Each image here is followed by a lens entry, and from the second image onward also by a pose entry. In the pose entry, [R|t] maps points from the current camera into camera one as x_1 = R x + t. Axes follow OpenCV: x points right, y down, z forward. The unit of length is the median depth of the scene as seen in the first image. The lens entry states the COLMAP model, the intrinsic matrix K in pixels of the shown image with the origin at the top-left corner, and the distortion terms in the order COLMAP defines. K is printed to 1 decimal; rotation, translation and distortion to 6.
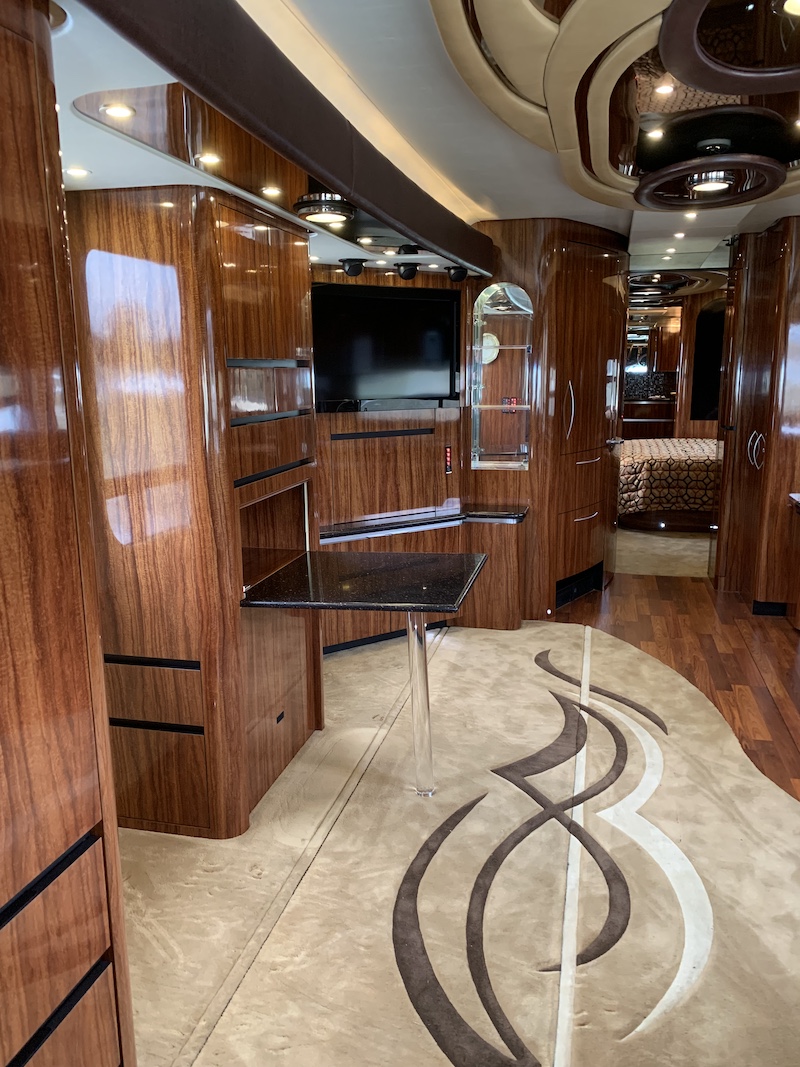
lens RADIAL K [[822.4, 0, 404.2], [0, 822.4, 534.4], [0, 0, 1]] dist [0.068076, -0.092366]
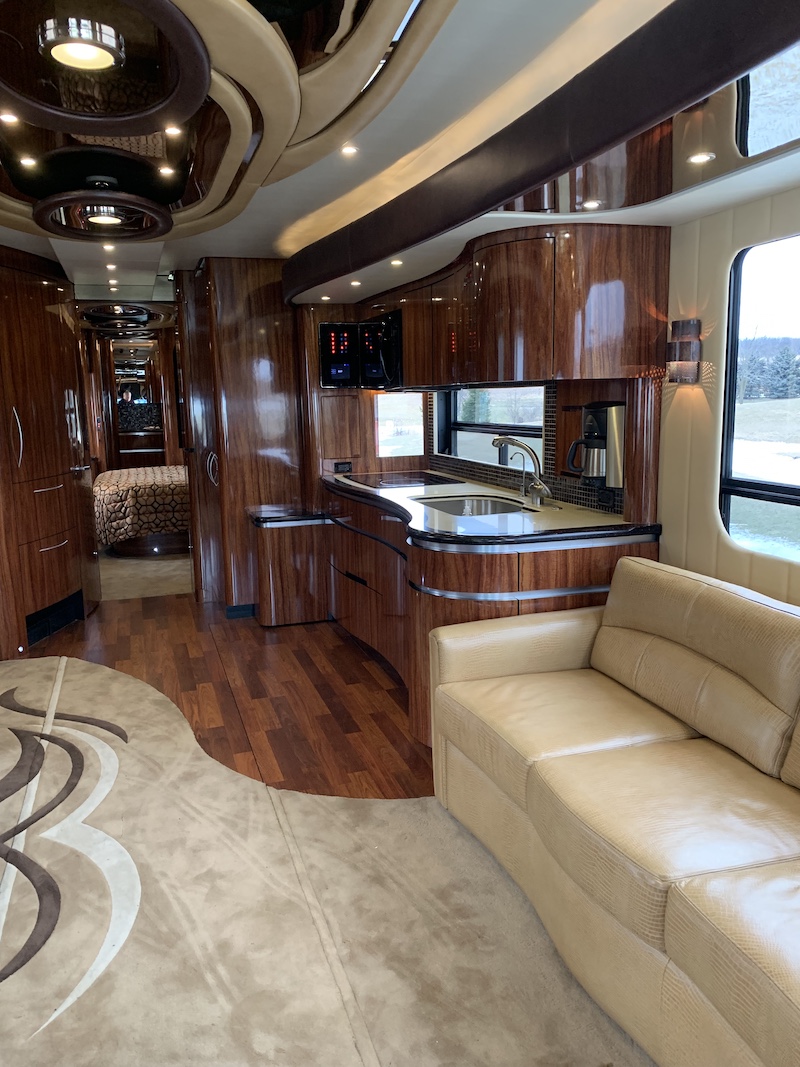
lens RADIAL K [[822.4, 0, 404.2], [0, 822.4, 534.4], [0, 0, 1]] dist [0.068076, -0.092366]
pose [[0.850454, -0.092681, 0.517821, 0.077406], [0.114520, 0.993368, -0.010288, 0.026685], [-0.513433, 0.068050, 0.855427, -0.058080]]
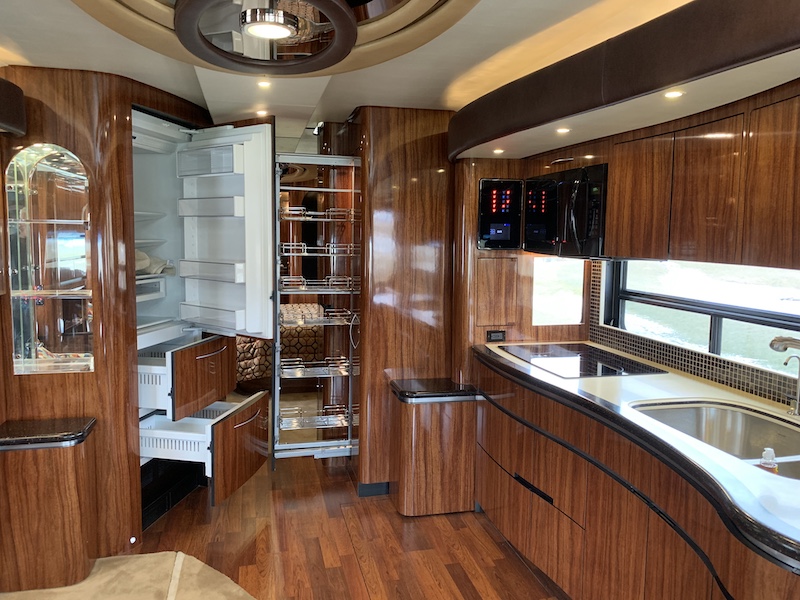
lens RADIAL K [[616.6, 0, 405.5], [0, 616.6, 289.0], [0, 0, 1]] dist [0.068076, -0.092366]
pose [[0.888182, -0.019479, 0.459078, 0.154412], [0.070830, 0.992964, -0.094902, -0.085745], [-0.453999, 0.116807, 0.883313, 0.336586]]
